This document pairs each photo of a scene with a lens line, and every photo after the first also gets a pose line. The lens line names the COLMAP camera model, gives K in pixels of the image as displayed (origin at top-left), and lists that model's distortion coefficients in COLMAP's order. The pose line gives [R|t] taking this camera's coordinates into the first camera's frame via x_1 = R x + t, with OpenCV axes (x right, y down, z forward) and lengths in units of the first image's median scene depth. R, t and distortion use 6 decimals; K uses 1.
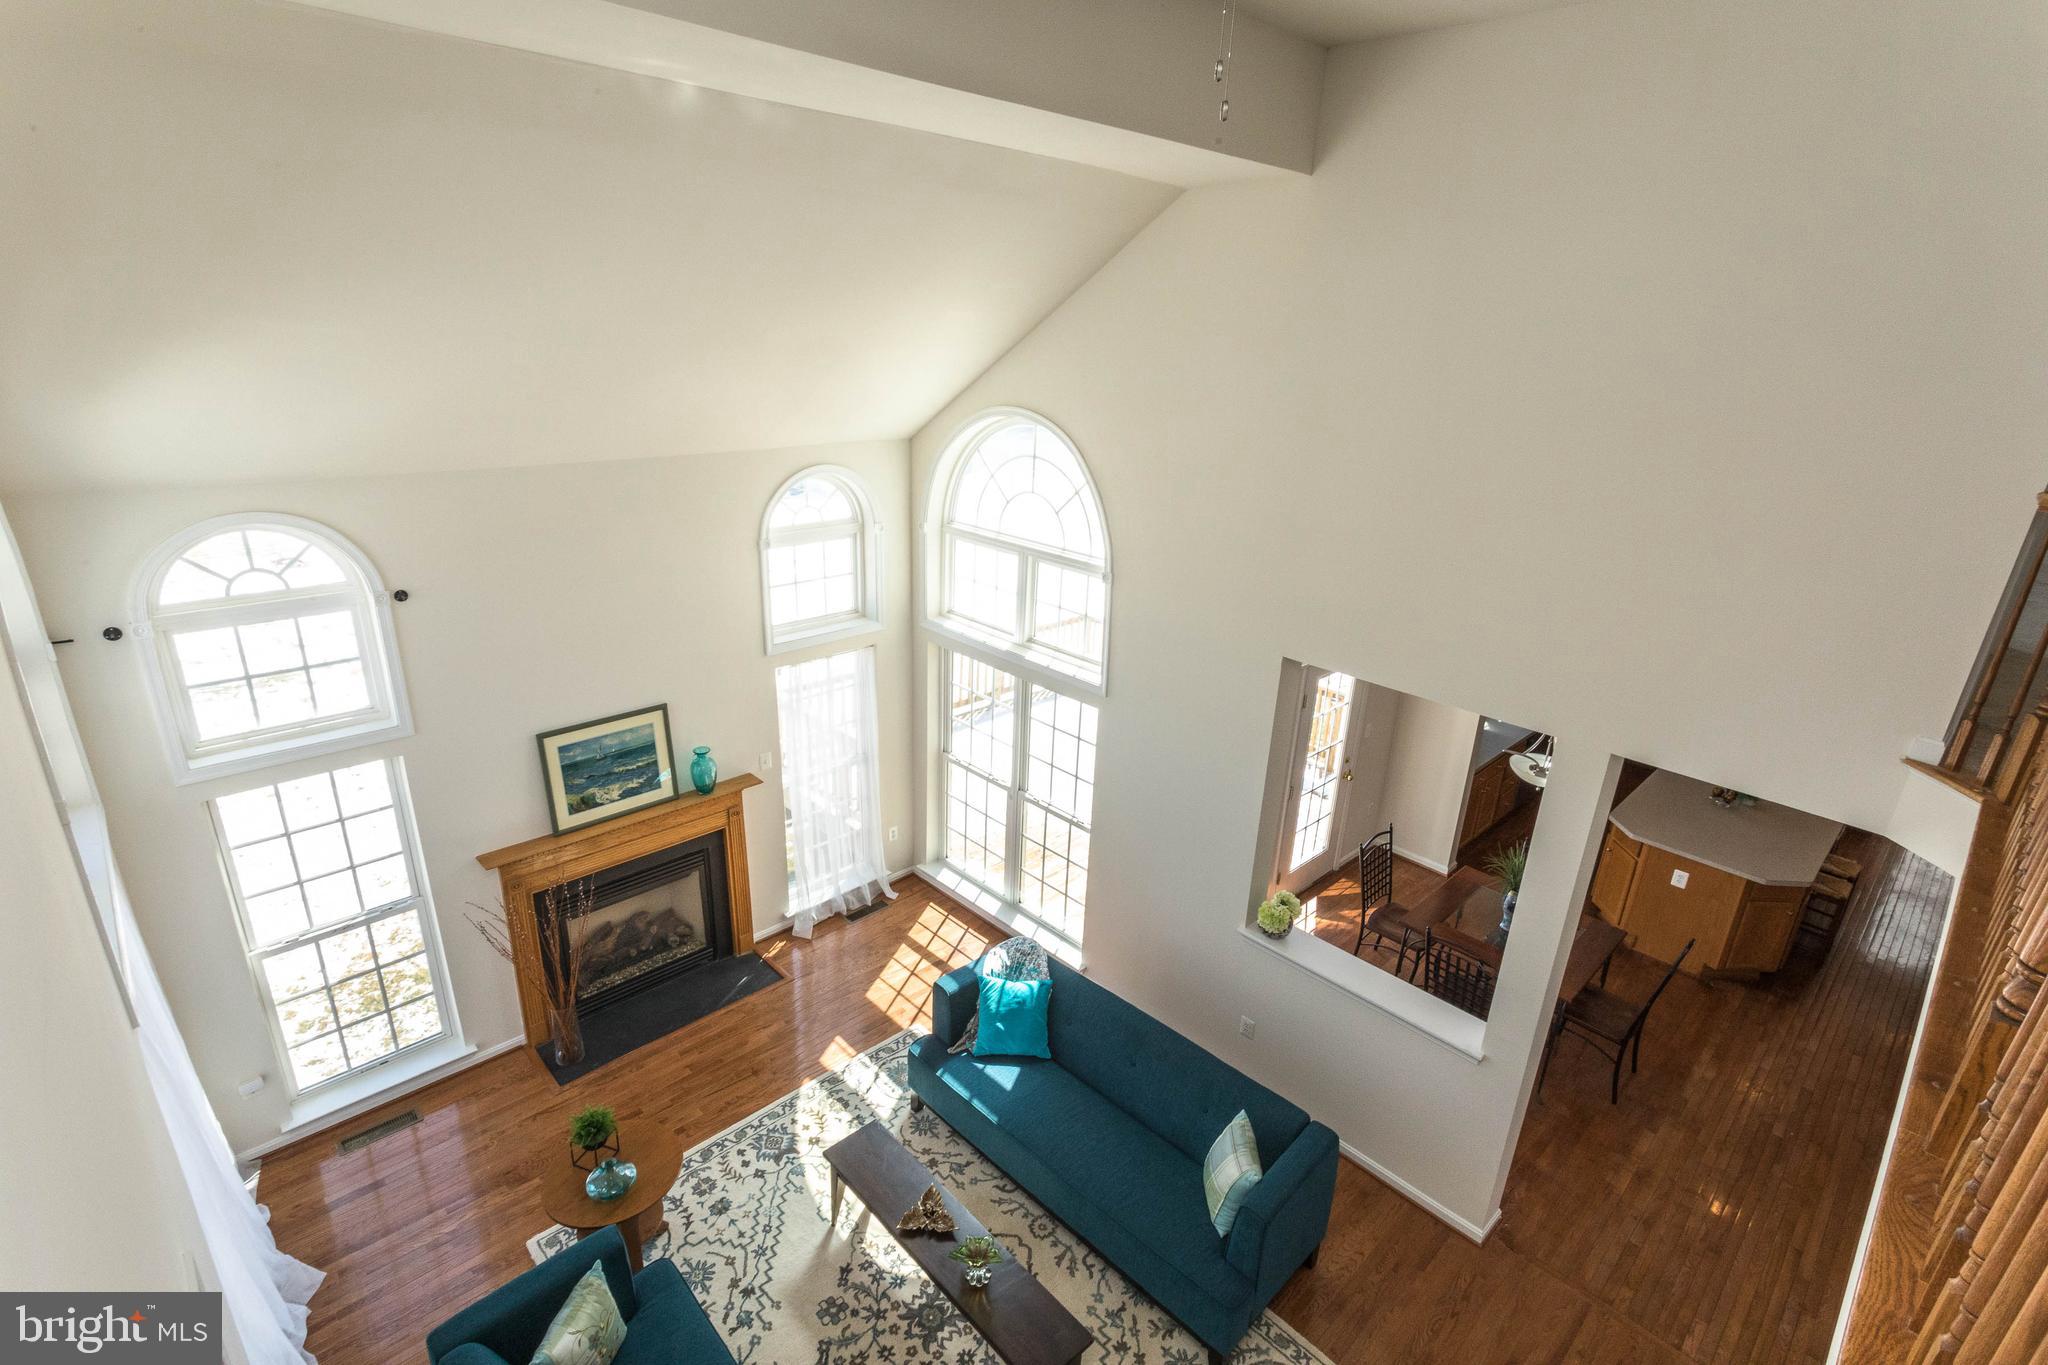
lens RADIAL K [[979.2, 0, 1030.7], [0, 979.2, 687.9], [0, 0, 1]] dist [0.009174, -0.002707]
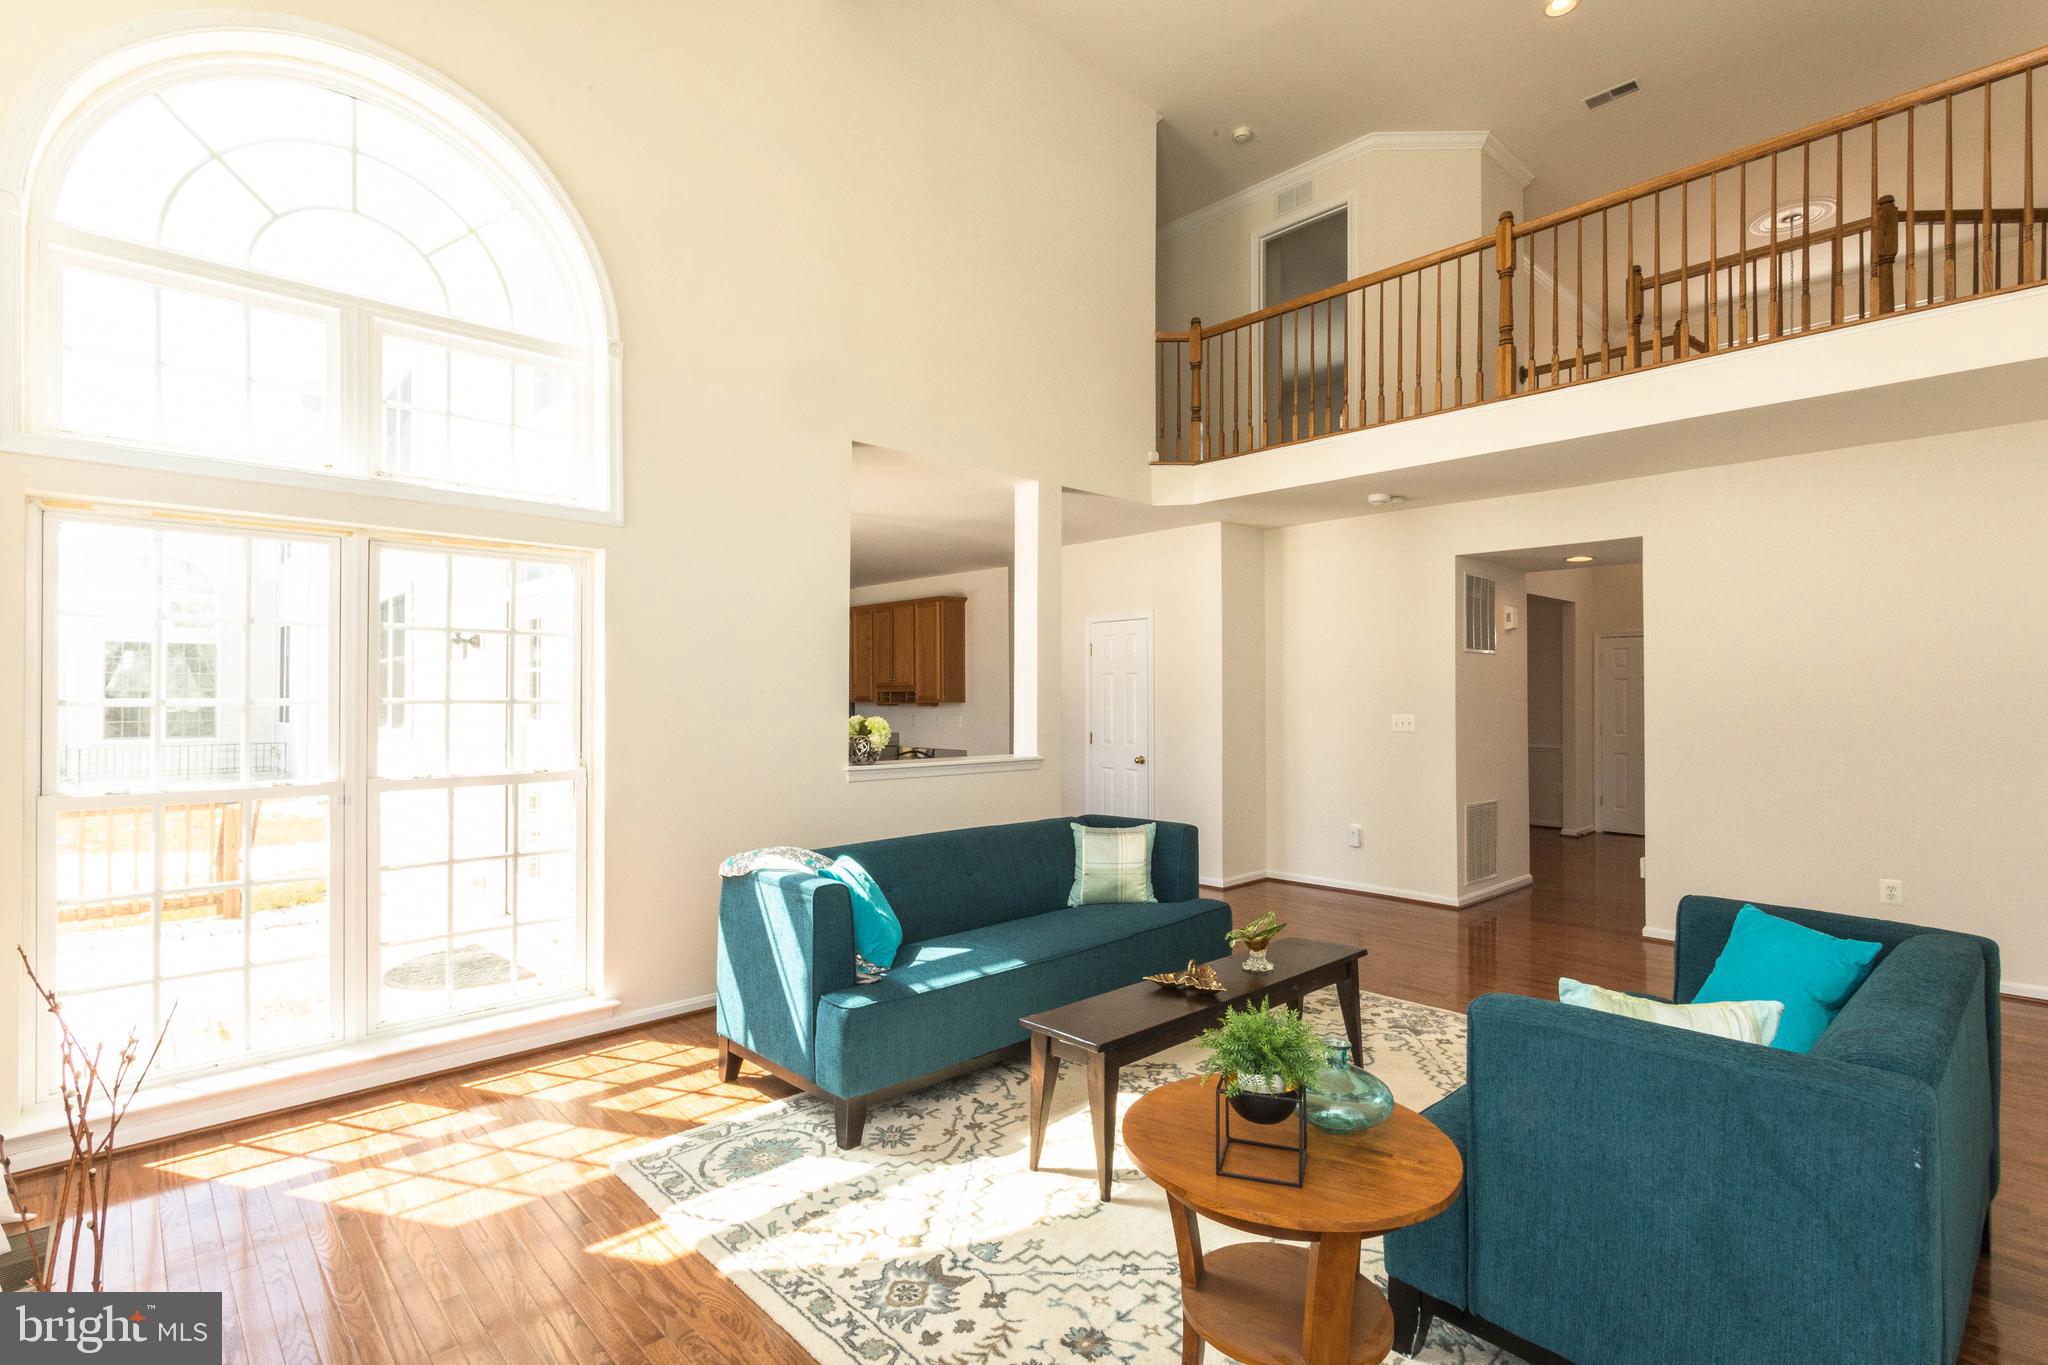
lens RADIAL K [[979.2, 0, 1023.9], [0, 979.2, 687.8], [0, 0, 1]] dist [0.009174, -0.002707]
pose [[0.000299, -0.030699, 0.999529, -0.641980], [0.347948, 0.937075, 0.028677, 0.203829], [-0.937514, 0.347775, 0.010962, 0.797710]]
